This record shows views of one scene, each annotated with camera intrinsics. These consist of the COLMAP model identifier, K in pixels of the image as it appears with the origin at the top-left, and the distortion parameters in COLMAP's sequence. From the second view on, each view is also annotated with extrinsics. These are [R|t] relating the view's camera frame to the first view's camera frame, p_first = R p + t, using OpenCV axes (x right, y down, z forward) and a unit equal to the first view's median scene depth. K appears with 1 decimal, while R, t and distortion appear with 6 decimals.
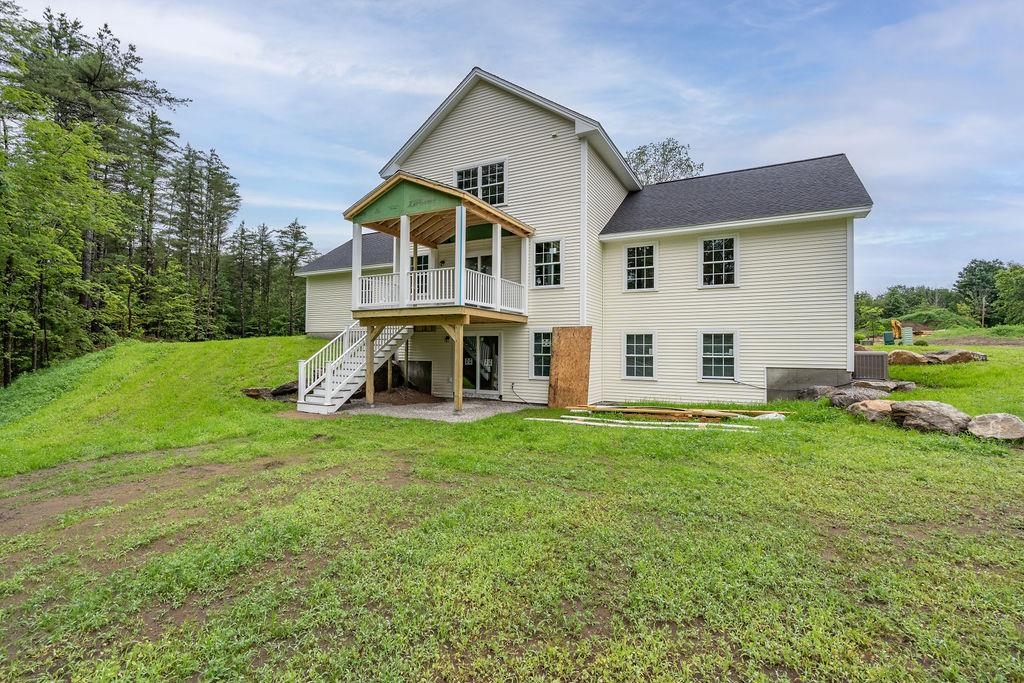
lens RADIAL K [[463.8, 0, 512.0], [0, 463.8, 341.5], [0, 0, 1]] dist [0.001600, -0.000654]
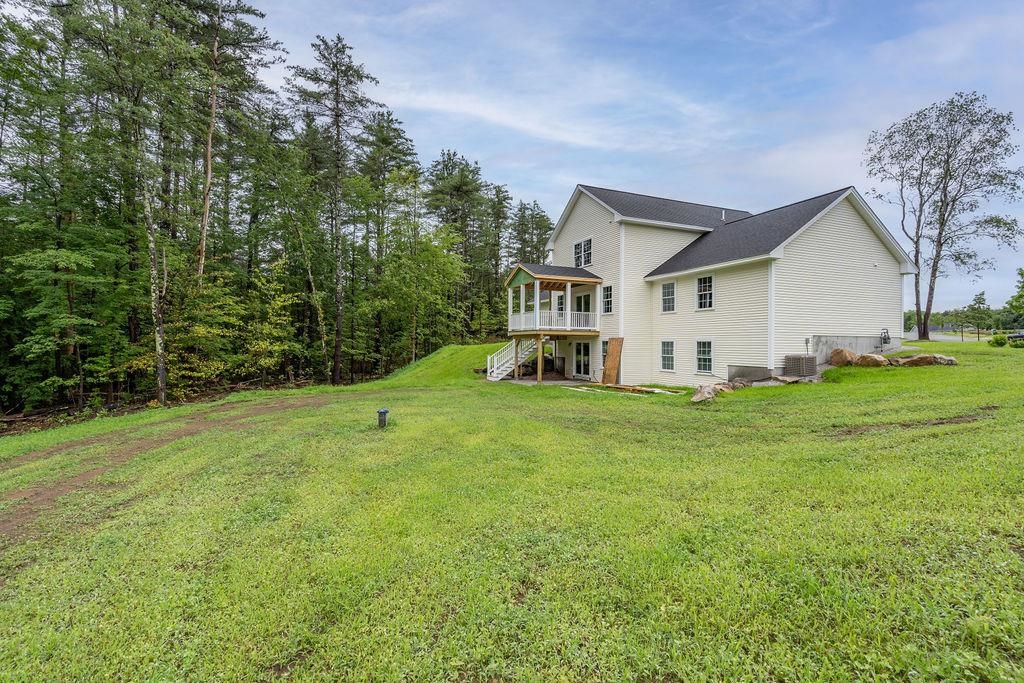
lens RADIAL K [[463.8, 0, 512.0], [0, 463.8, 341.5], [0, 0, 1]] dist [0.001600, -0.000654]
pose [[0.768745, -0.006107, -0.639526, 0.850658], [0.012480, 0.999907, 0.005453, -0.030366], [0.639434, -0.012173, 0.768750, -0.484872]]
